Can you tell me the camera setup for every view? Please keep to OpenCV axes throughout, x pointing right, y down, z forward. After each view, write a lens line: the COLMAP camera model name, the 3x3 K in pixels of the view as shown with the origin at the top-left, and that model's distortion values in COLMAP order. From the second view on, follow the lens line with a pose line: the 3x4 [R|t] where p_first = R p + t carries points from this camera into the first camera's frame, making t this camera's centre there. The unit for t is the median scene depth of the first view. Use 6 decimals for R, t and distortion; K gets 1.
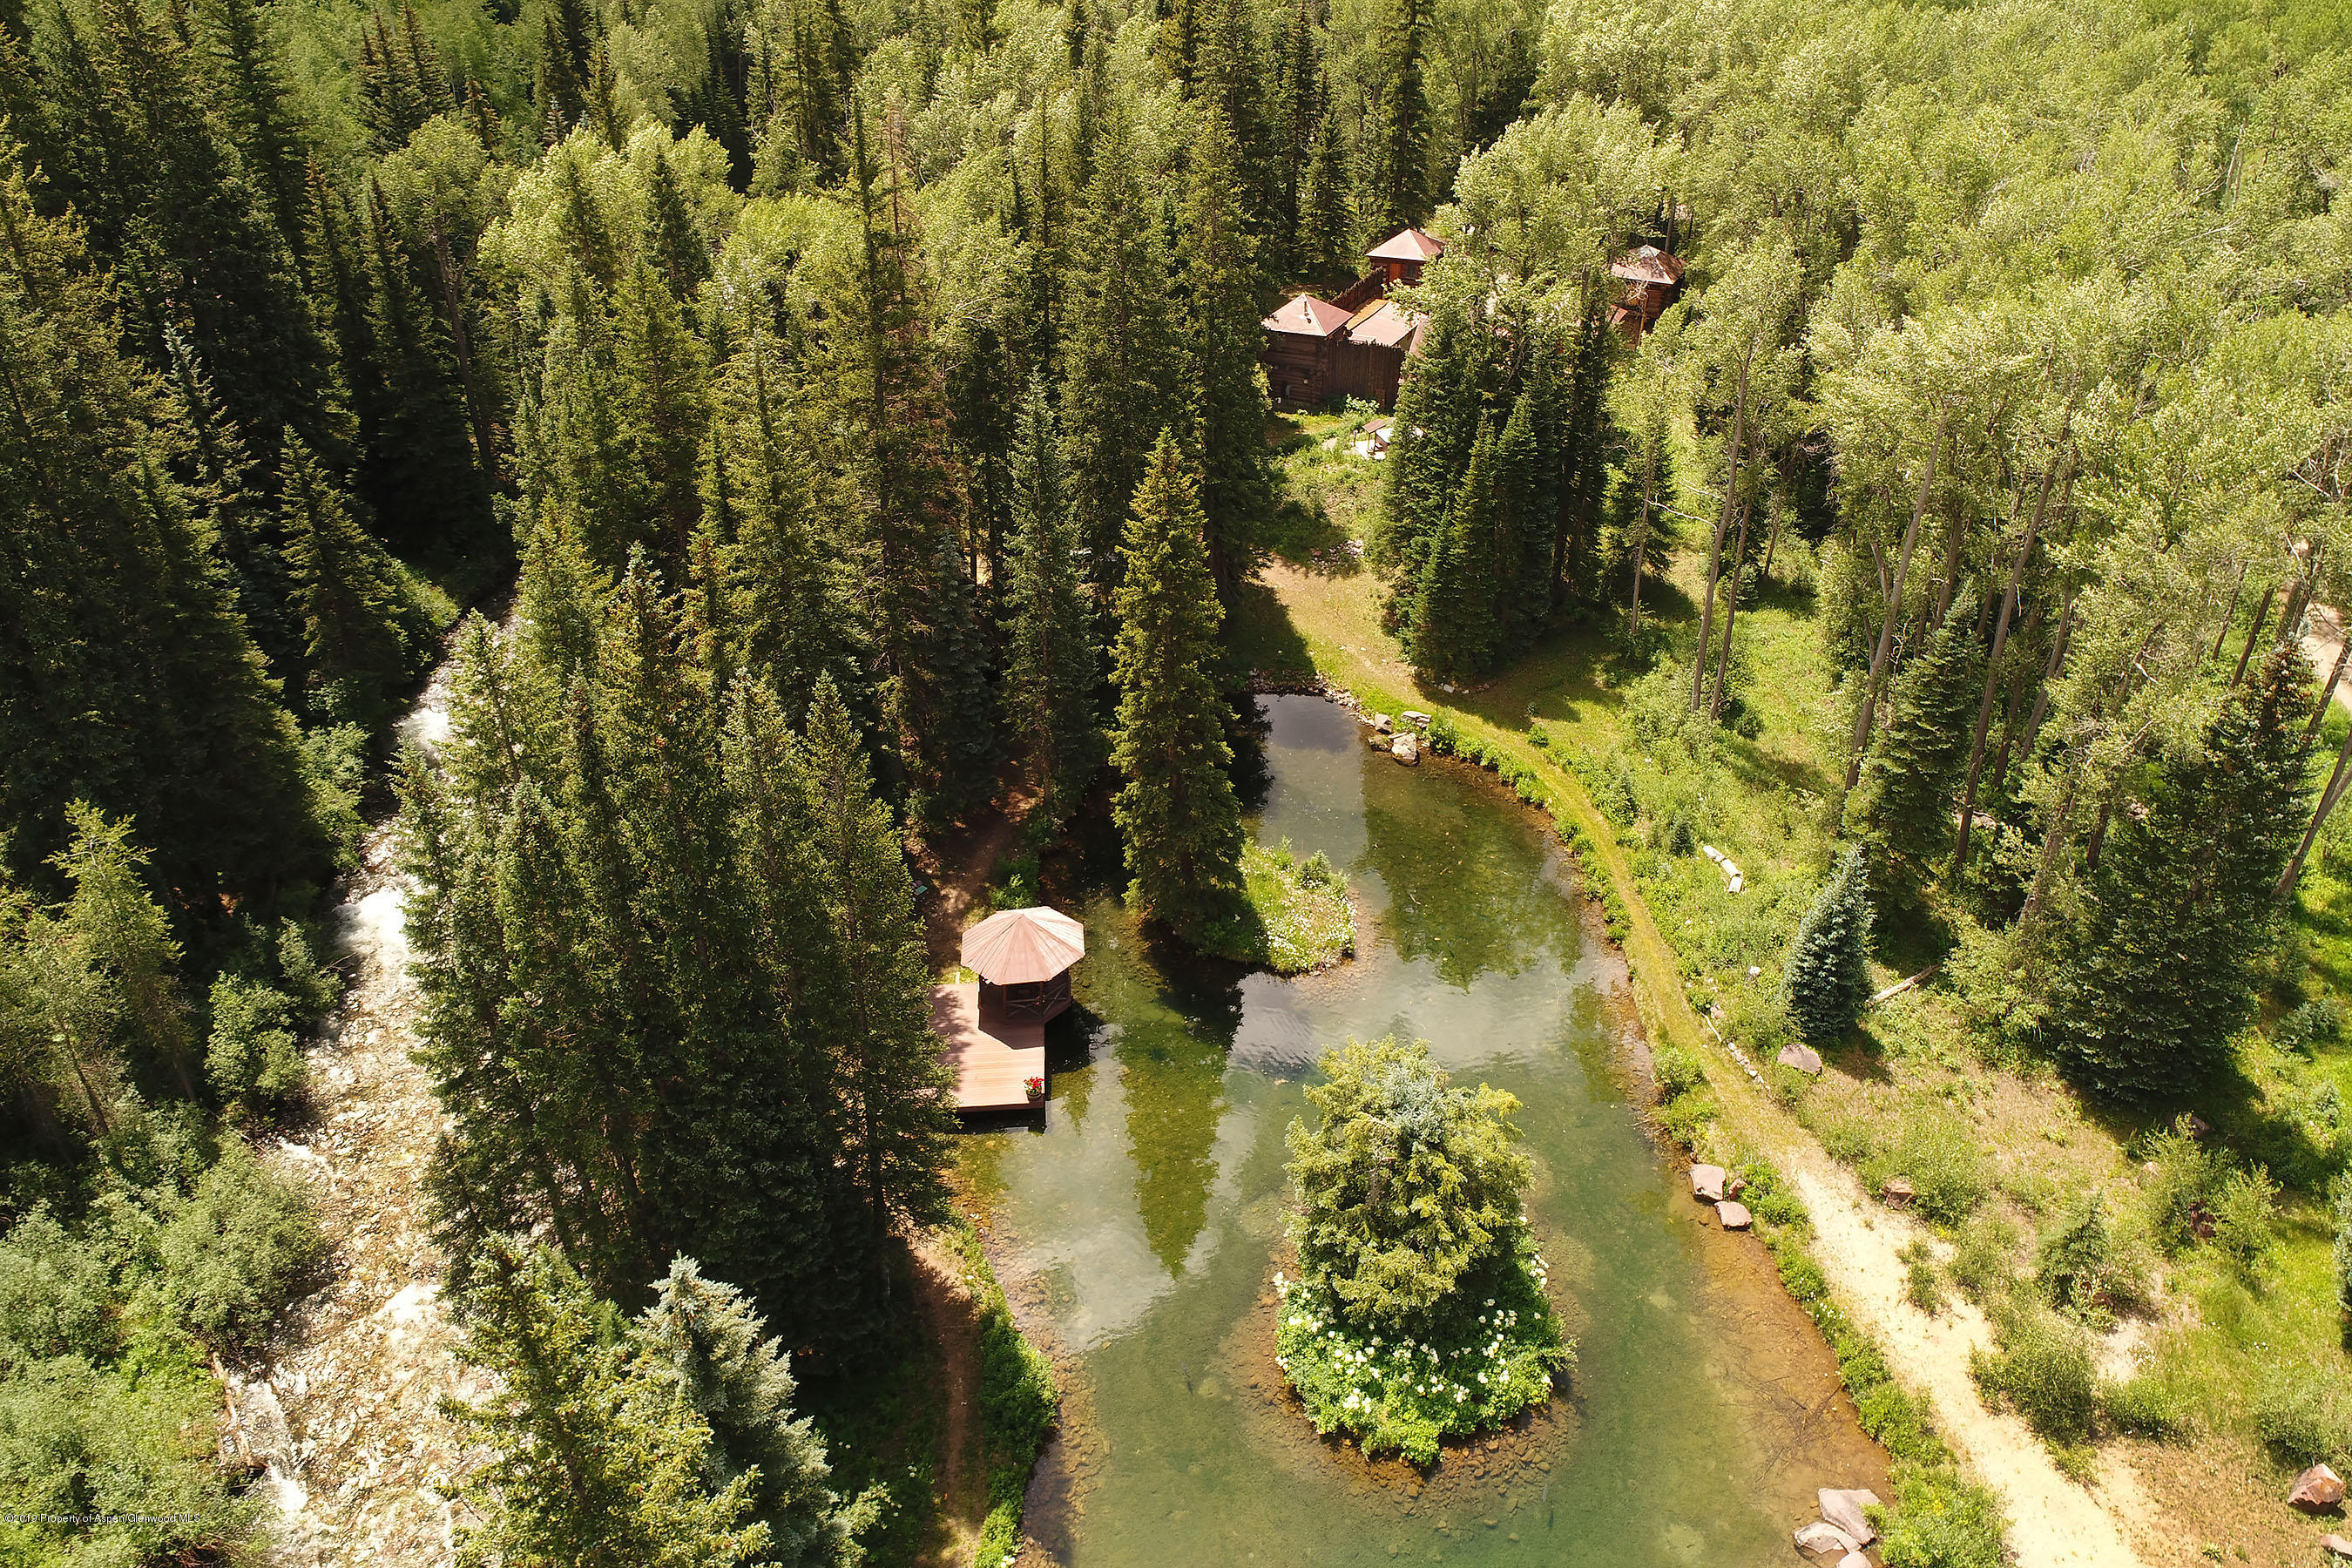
lens RADIAL K [[1614.8, 0, 1158.3], [0, 1614.8, 781.3], [0, 0, 1]] dist [0.024880, -0.002239]
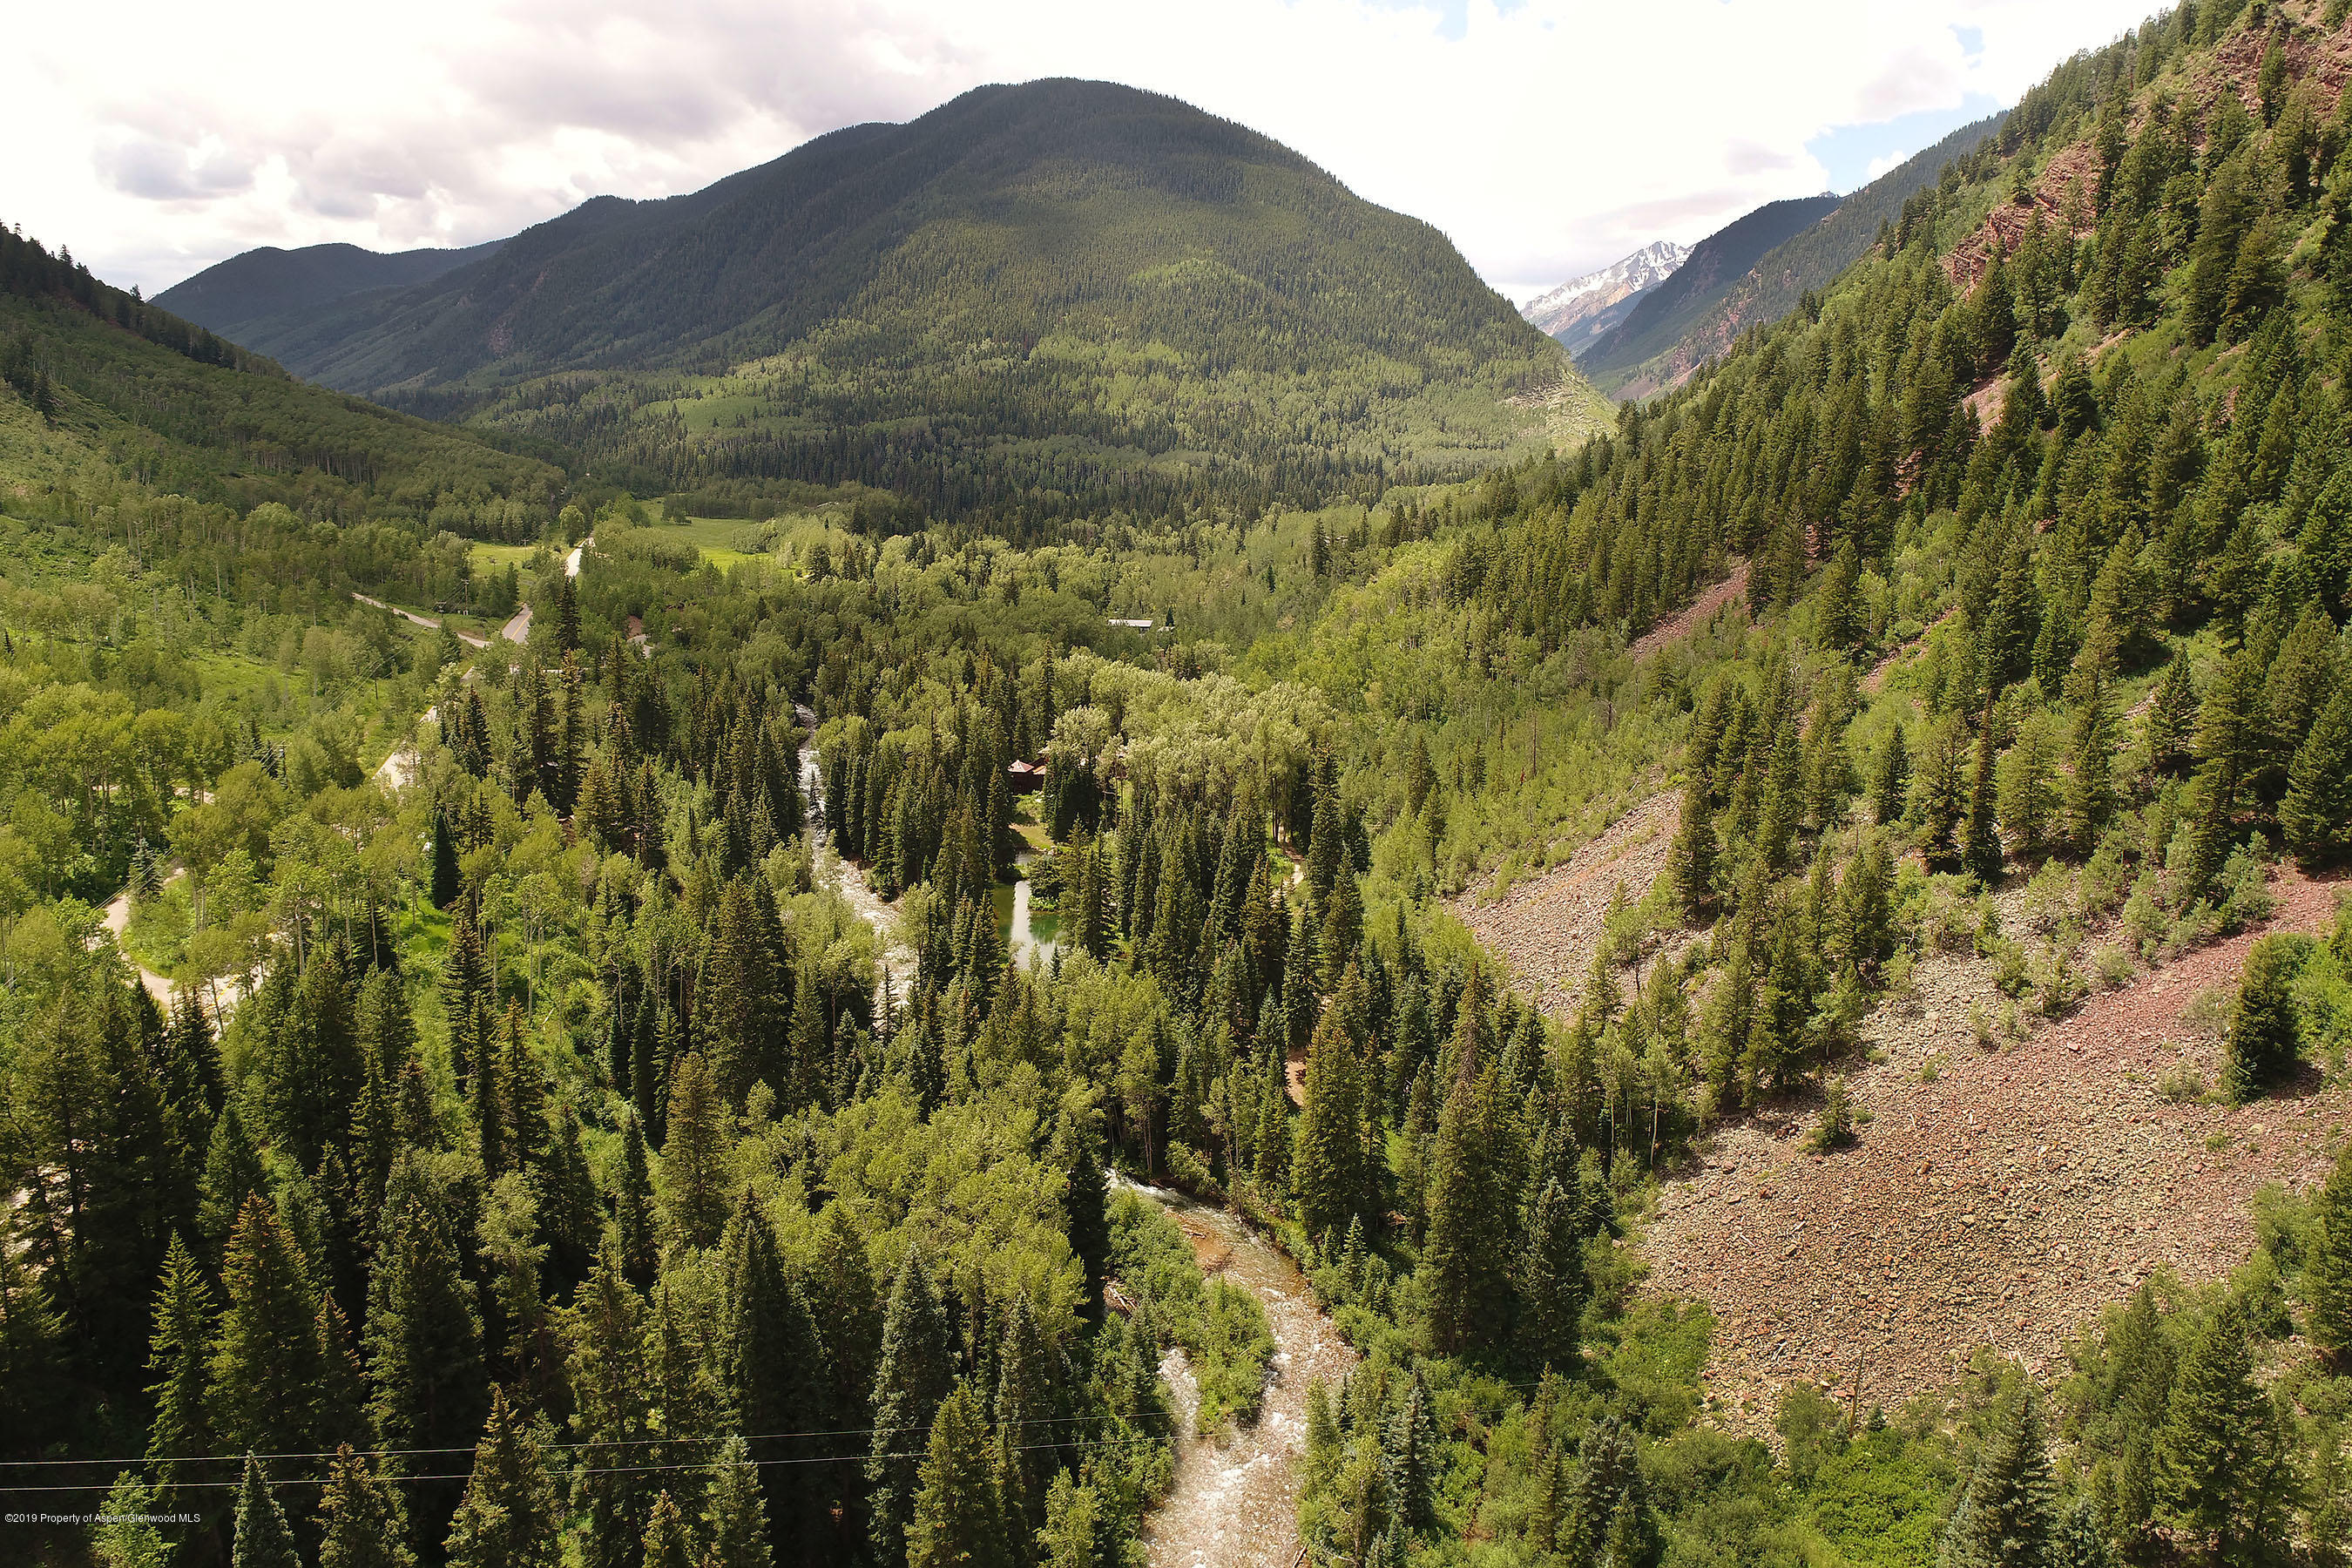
lens RADIAL K [[1614.8, 0, 1172.4], [0, 1614.8, 777.0], [0, 0, 1]] dist [0.024880, -0.002239]
pose [[0.981127, -0.025625, 0.191661, -0.323329], [0.088647, 0.940492, -0.328049, 1.165788], [-0.171849, 0.338847, 0.925014, -2.896793]]
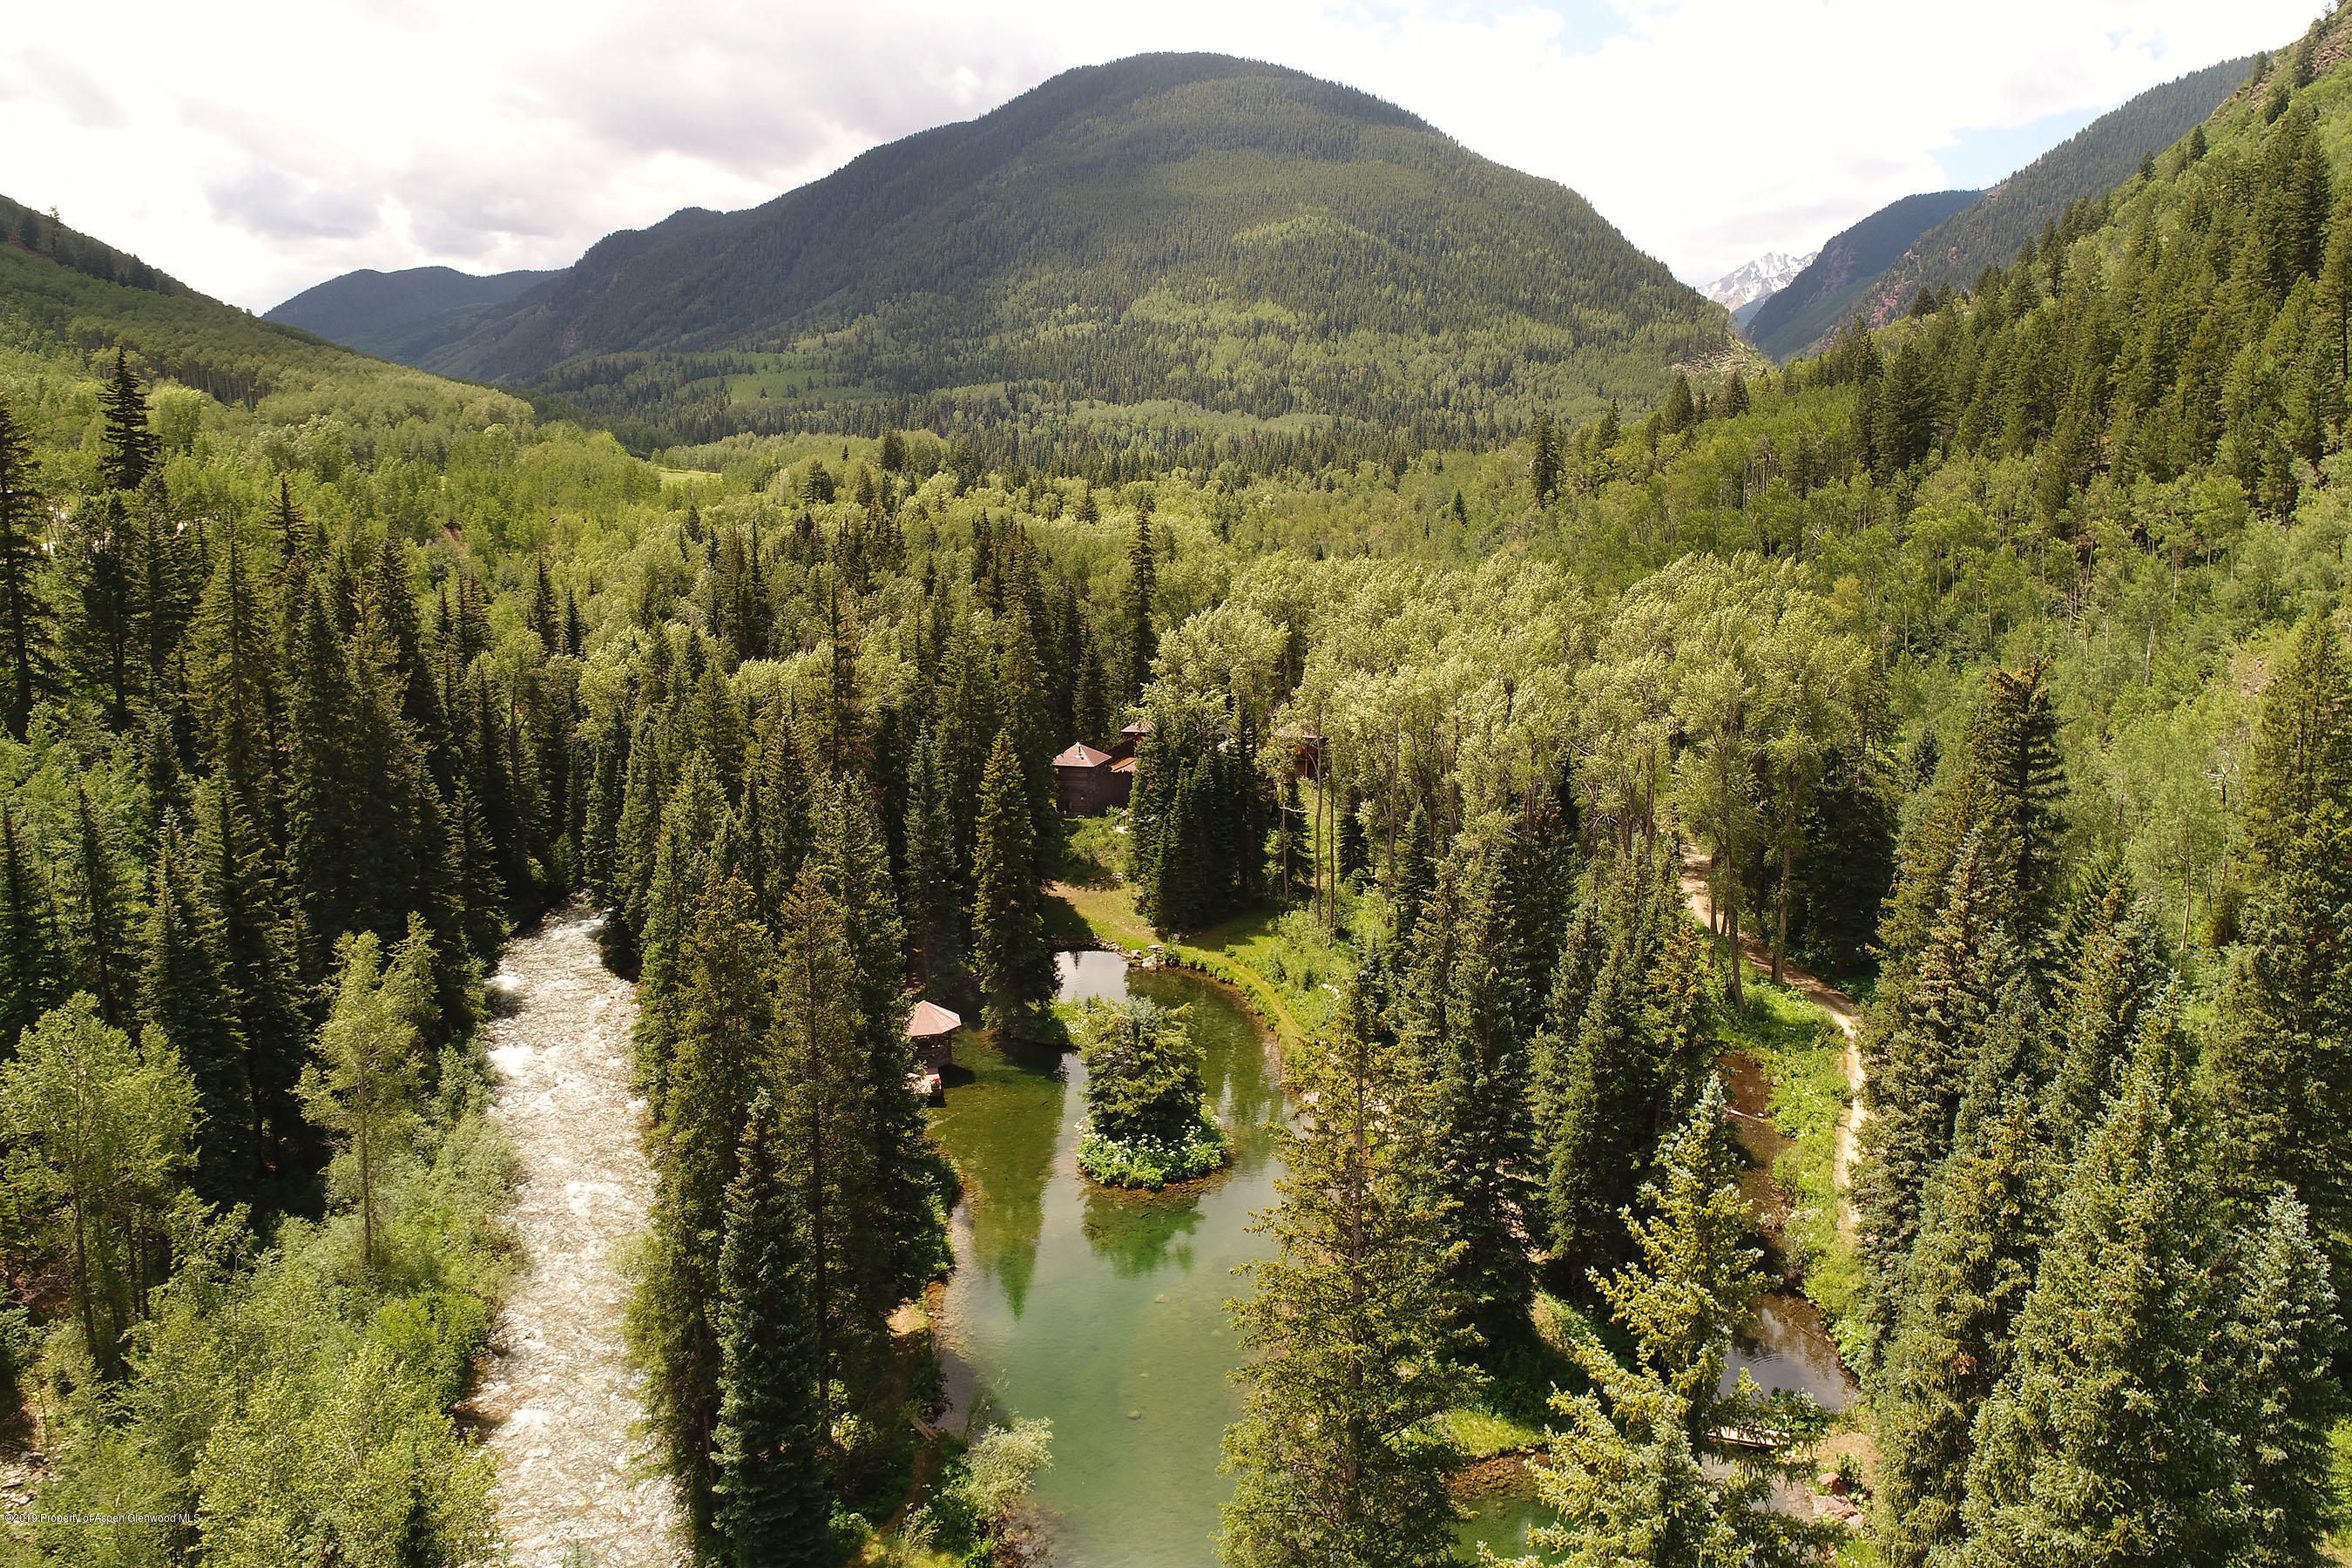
lens RADIAL K [[1614.8, 0, 1181.2], [0, 1614.8, 791.0], [0, 0, 1]] dist [0.024880, -0.002239]
pose [[0.989728, -0.020985, 0.141411, -0.040010], [0.068361, 0.938218, -0.339226, 0.365457], [-0.125556, 0.345409, 0.930015, -0.558602]]
